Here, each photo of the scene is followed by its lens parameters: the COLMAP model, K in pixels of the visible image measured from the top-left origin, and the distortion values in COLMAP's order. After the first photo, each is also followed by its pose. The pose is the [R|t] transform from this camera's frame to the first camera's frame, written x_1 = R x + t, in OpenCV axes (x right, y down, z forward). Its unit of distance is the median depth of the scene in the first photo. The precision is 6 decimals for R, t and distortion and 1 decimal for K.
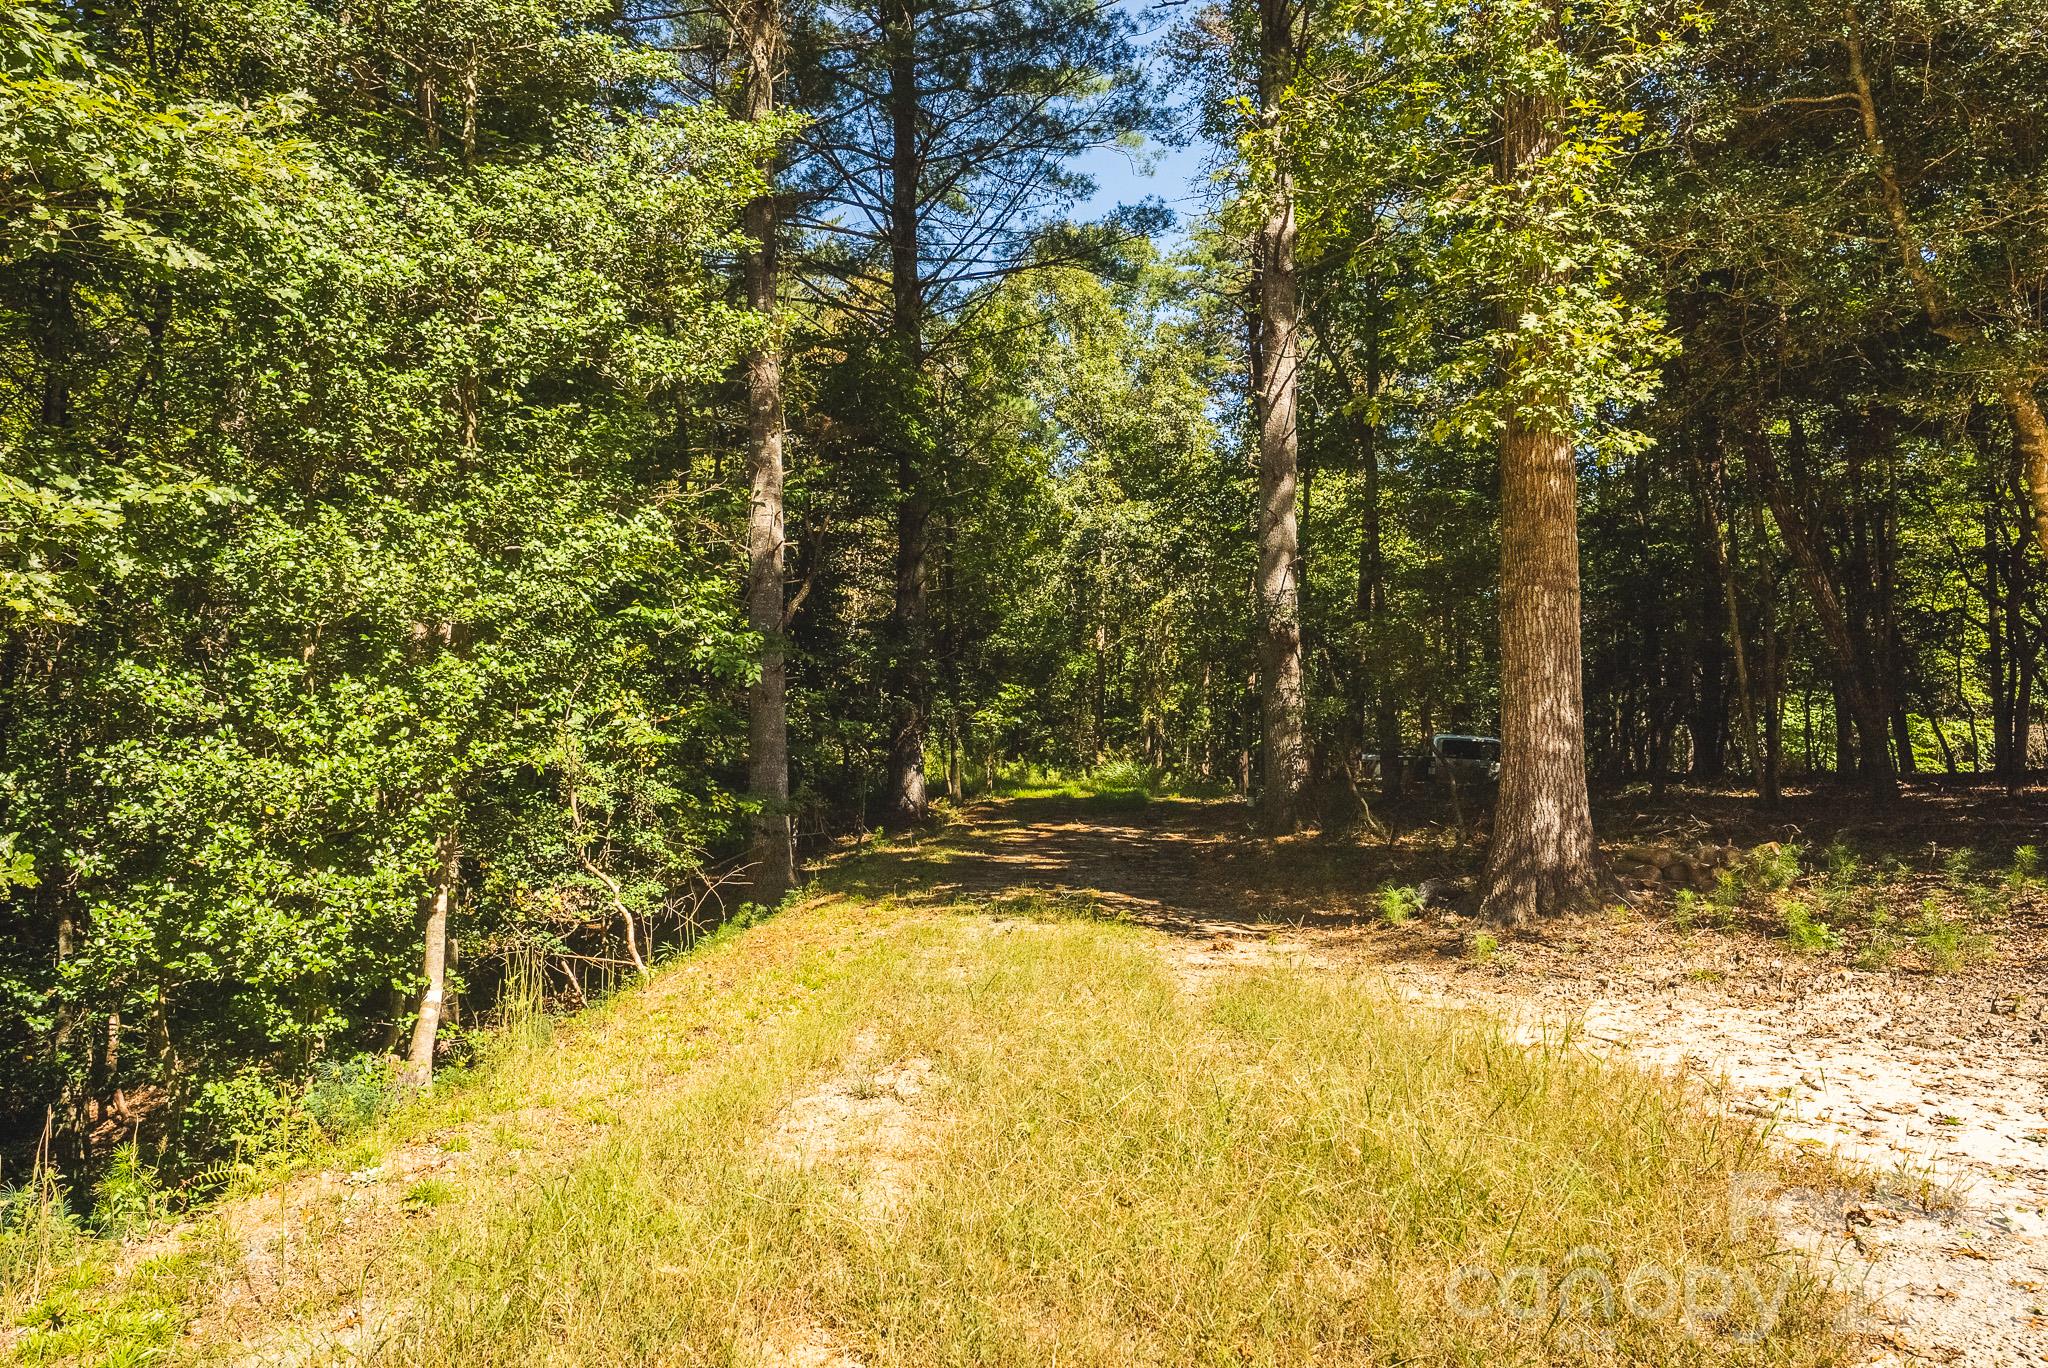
lens RADIAL K [[1345.3, 0, 1033.2], [0, 1345.3, 699.6], [0, 0, 1]] dist [0.020058, 0.001789]
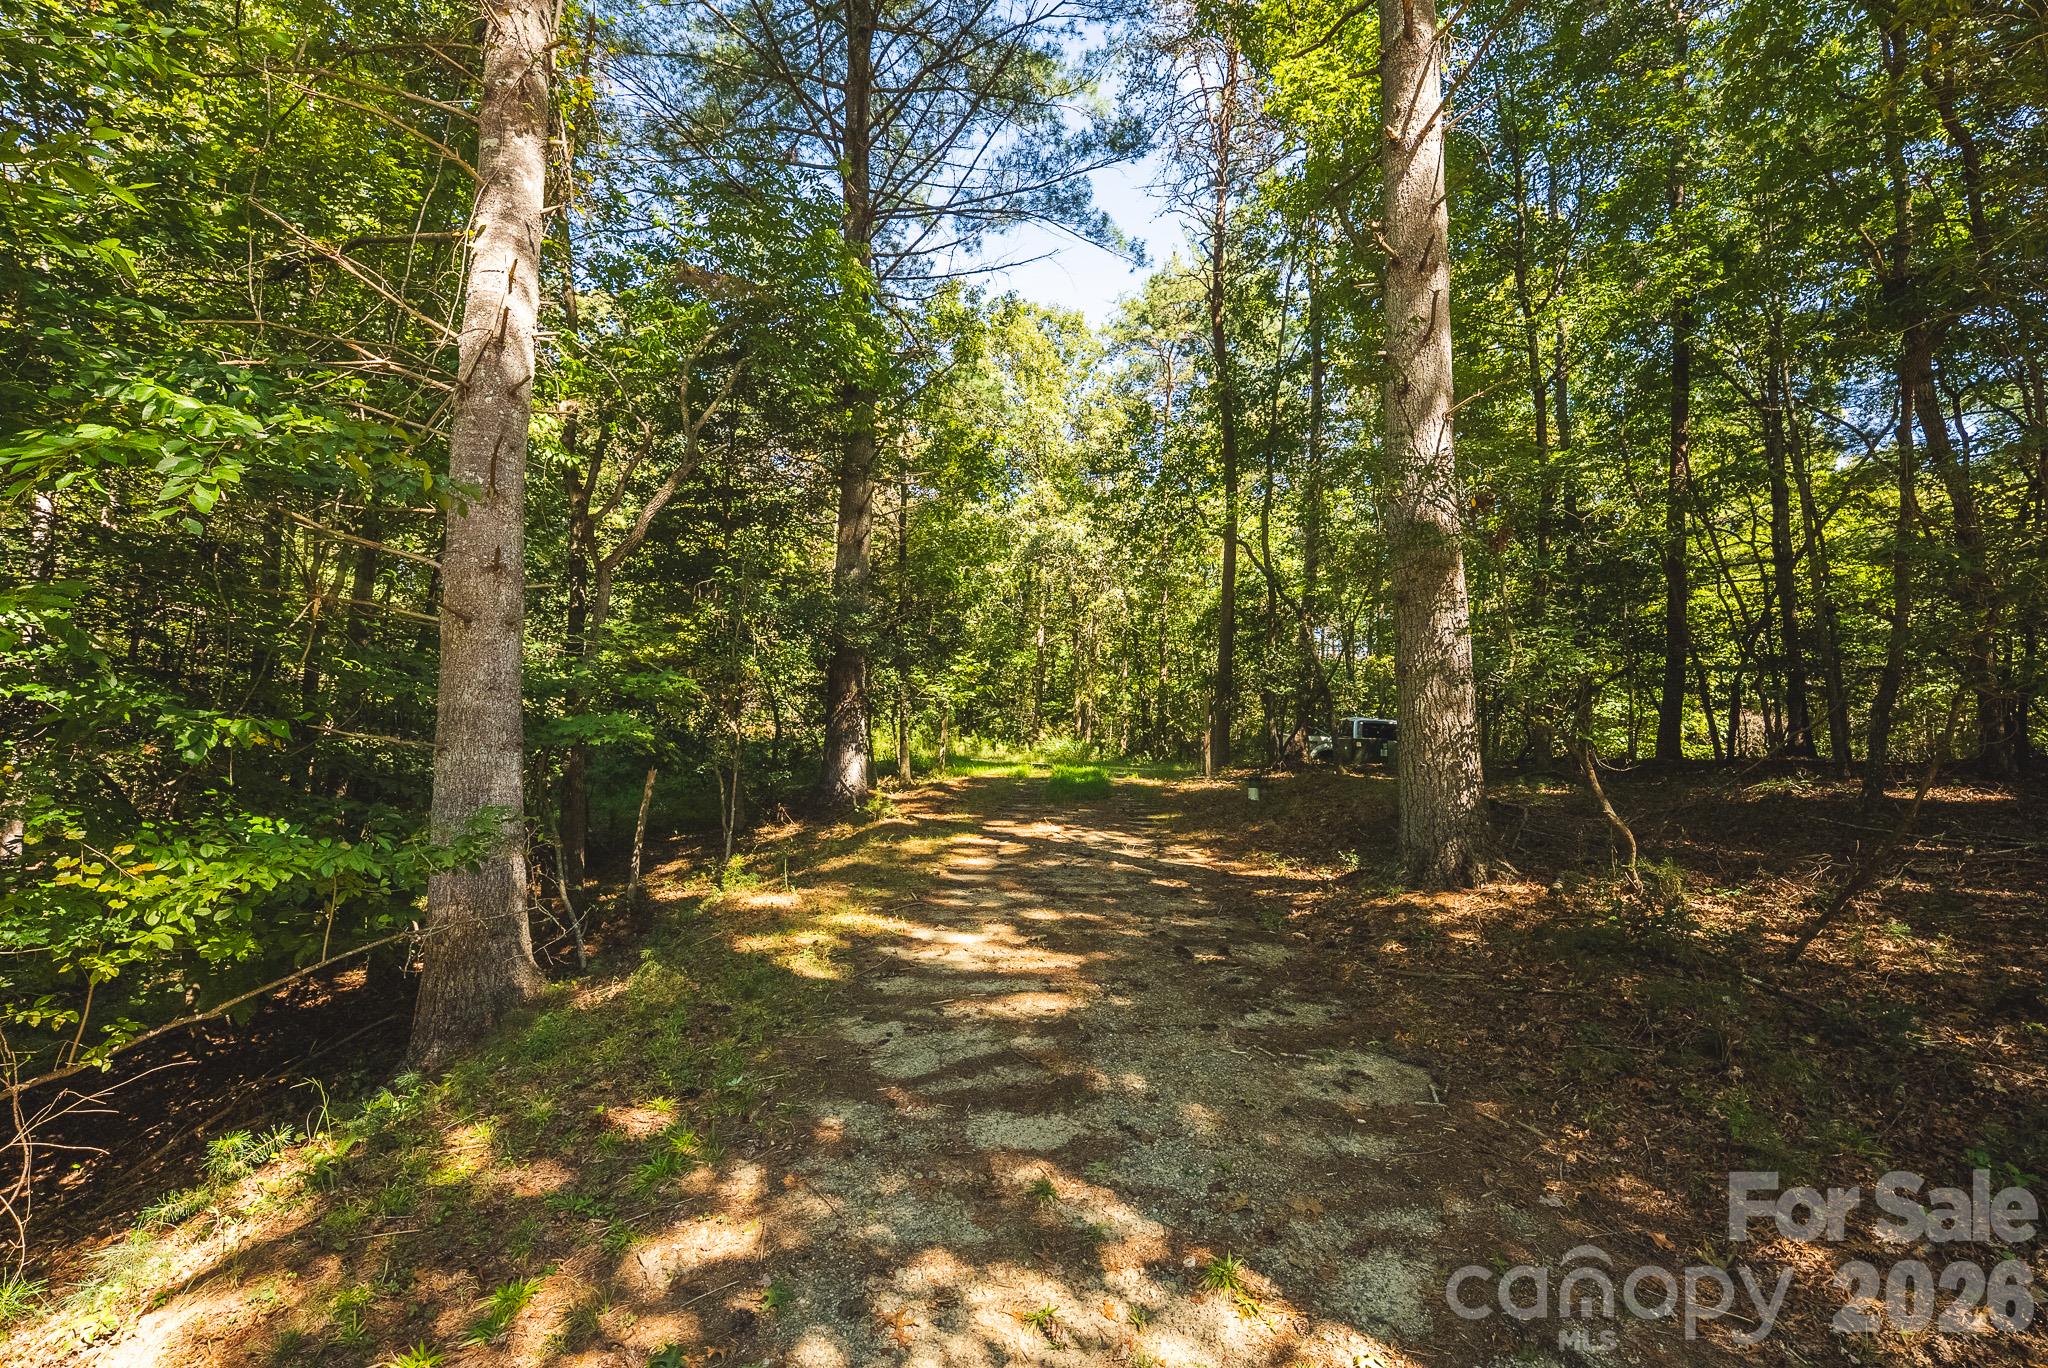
lens RADIAL K [[838.8, 0, 1019.0], [0, 838.8, 692.9], [0, 0, 1]] dist [-0.030228, 0.003943]
pose [[0.998900, 0.013411, 0.044932, -0.004600], [-0.013295, 0.999907, -0.002878, 0.012505], [-0.044966, 0.002278, 0.998986, 0.358399]]
